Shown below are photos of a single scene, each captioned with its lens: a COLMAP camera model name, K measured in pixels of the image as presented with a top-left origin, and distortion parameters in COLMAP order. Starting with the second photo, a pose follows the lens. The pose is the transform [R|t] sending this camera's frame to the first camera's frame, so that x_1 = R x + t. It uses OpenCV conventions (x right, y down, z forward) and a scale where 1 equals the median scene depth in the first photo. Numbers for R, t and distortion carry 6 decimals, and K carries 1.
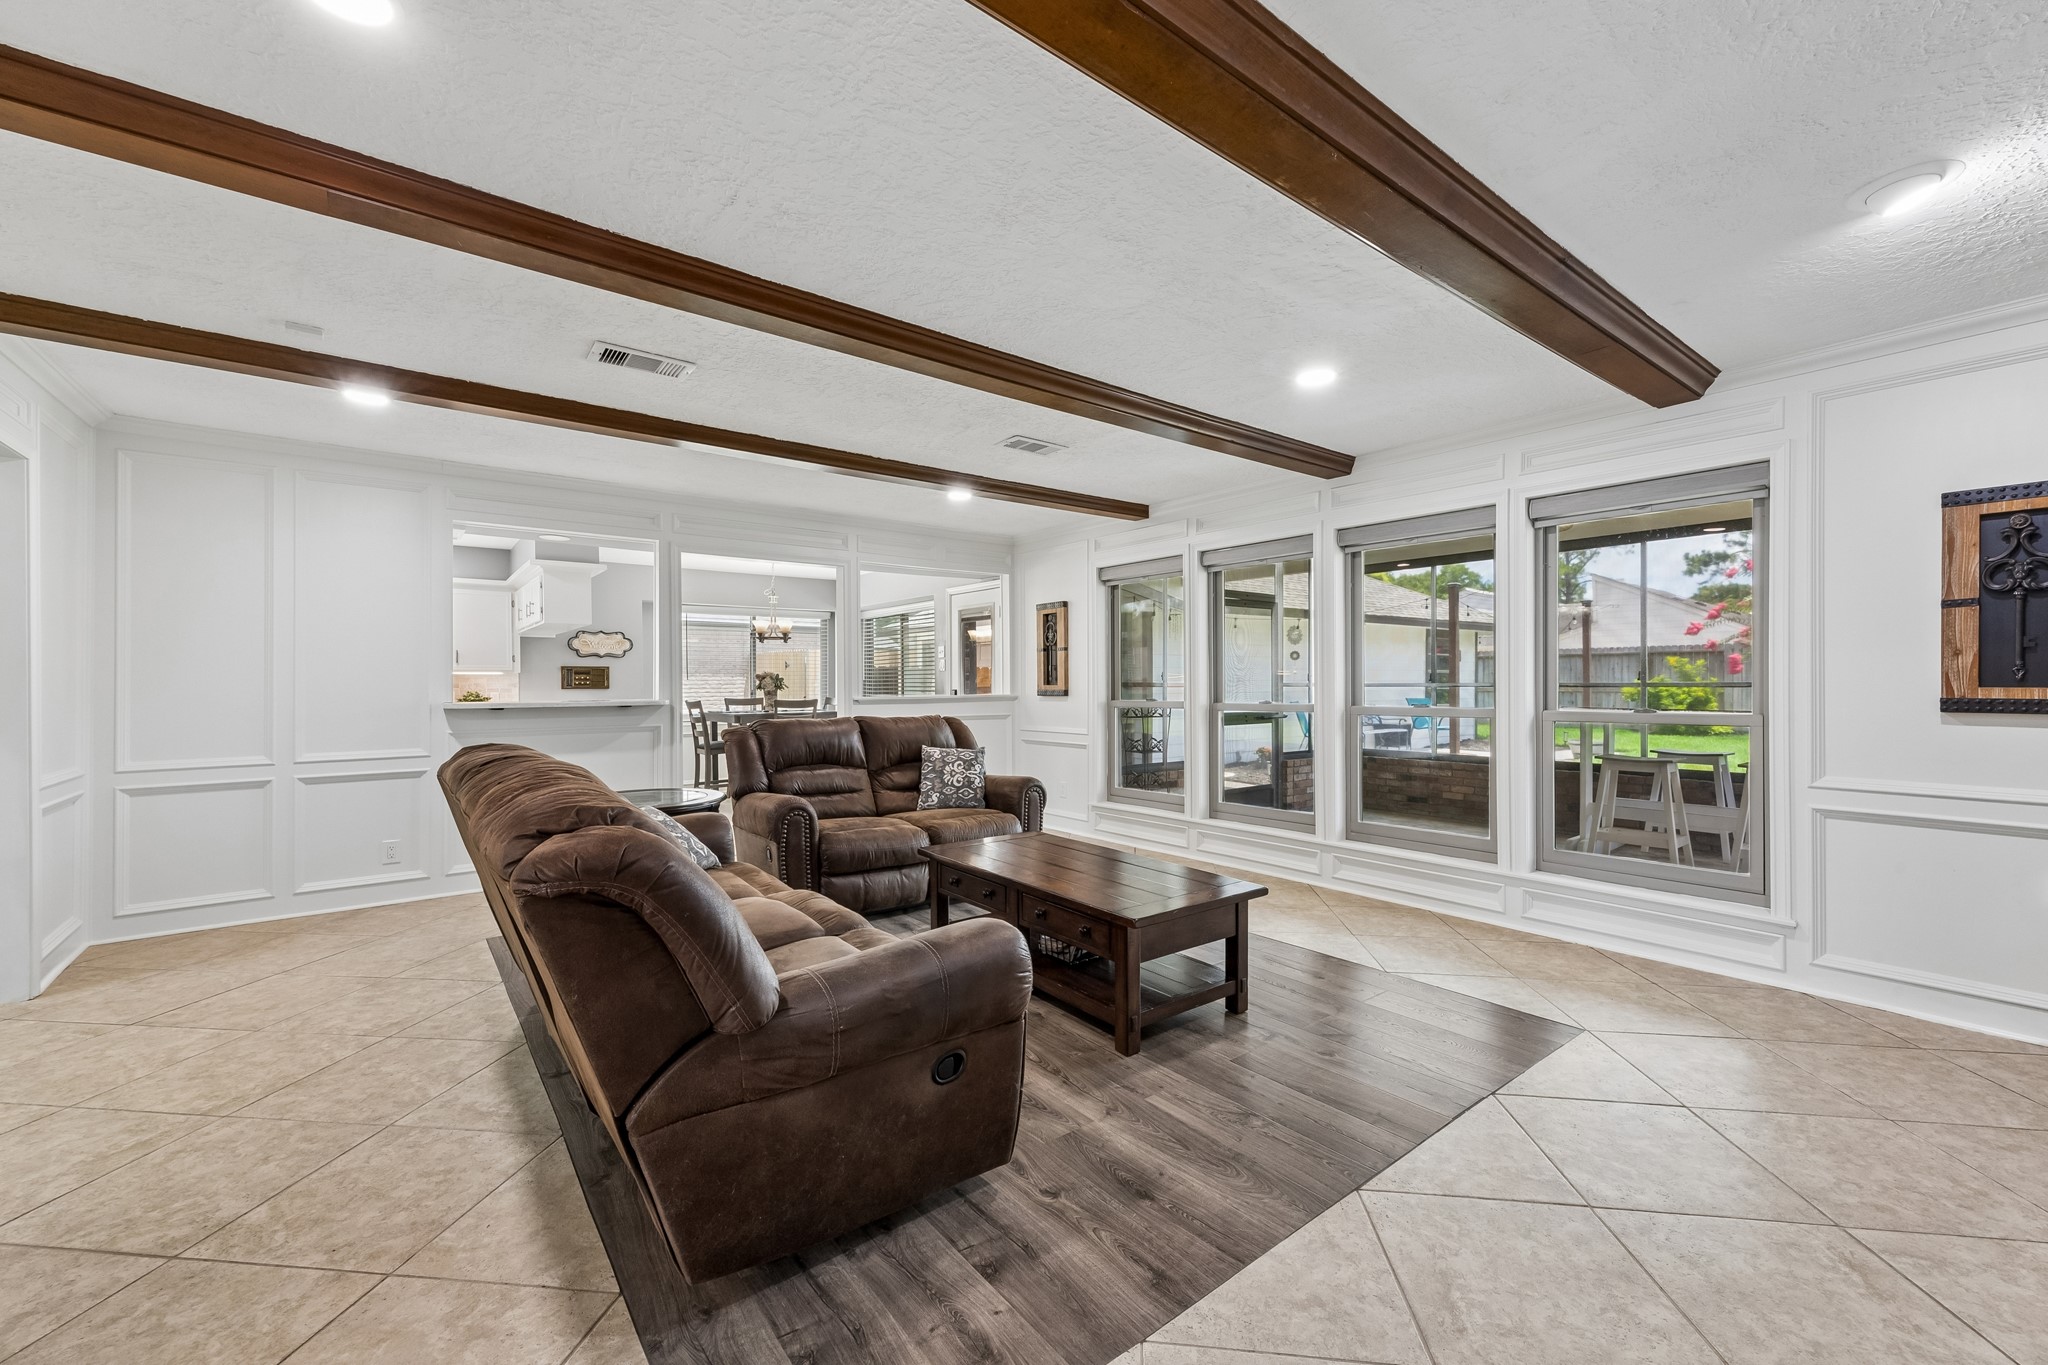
lens RADIAL K [[827.7, 0, 1036.7], [0, 827.7, 683.9], [0, 0, 1]] dist [0.008664, -0.000623]
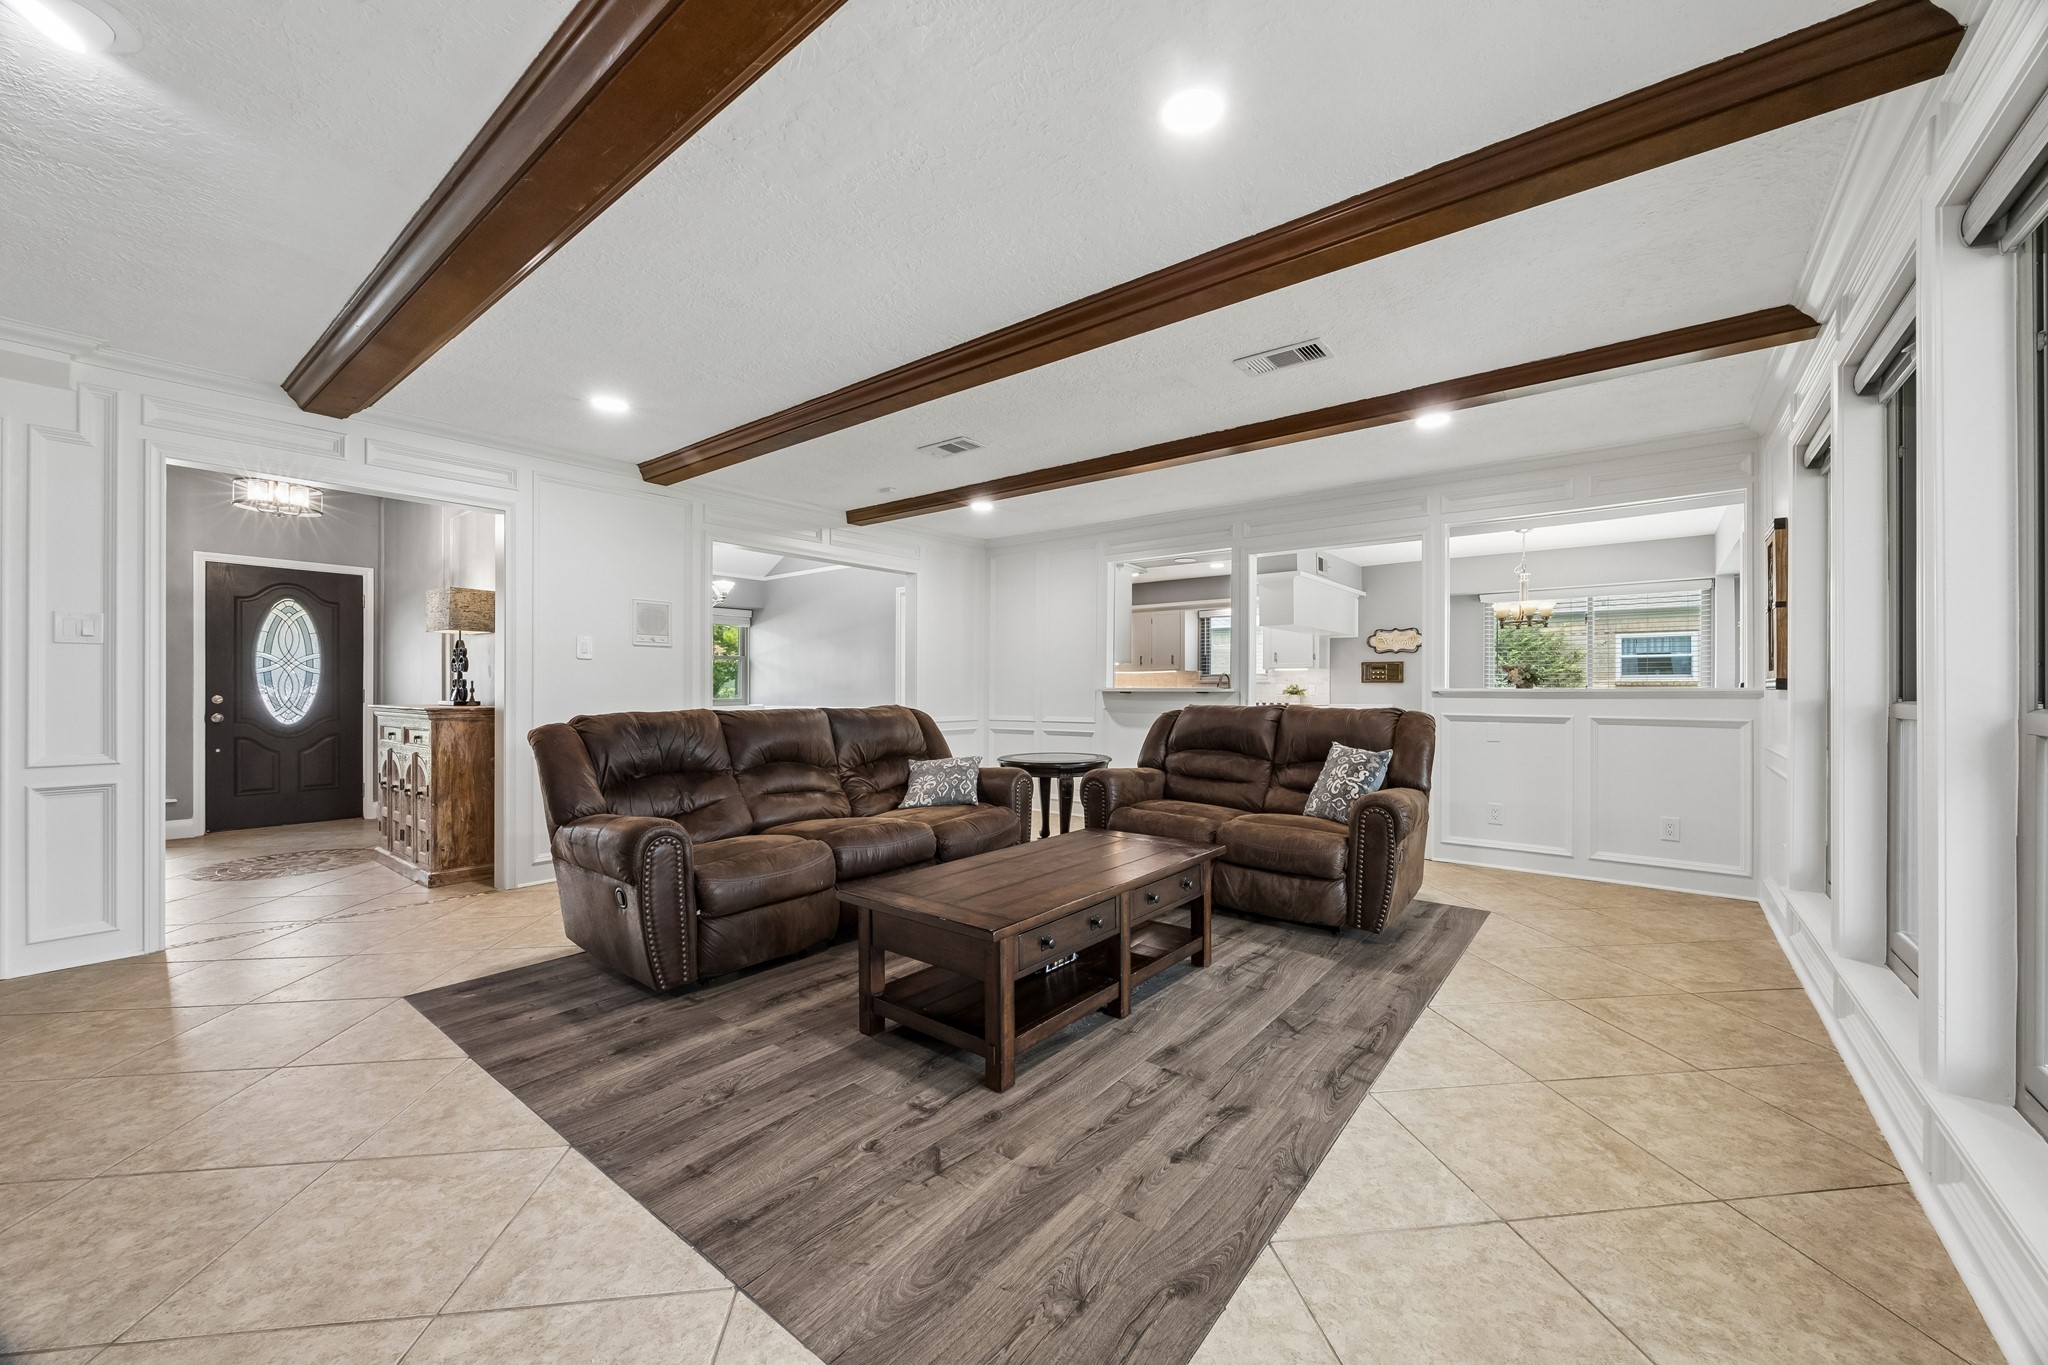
lens RADIAL K [[780.3, 0, 1025.0], [0, 780.3, 685.4], [0, 0, 1]] dist [-0.003176, -0.000396]
pose [[0.229632, 0.001153, -0.973277, 0.863136], [-0.003743, 0.999993, 0.000302, 0.027571], [0.973270, 0.003574, 0.229634, 0.793259]]
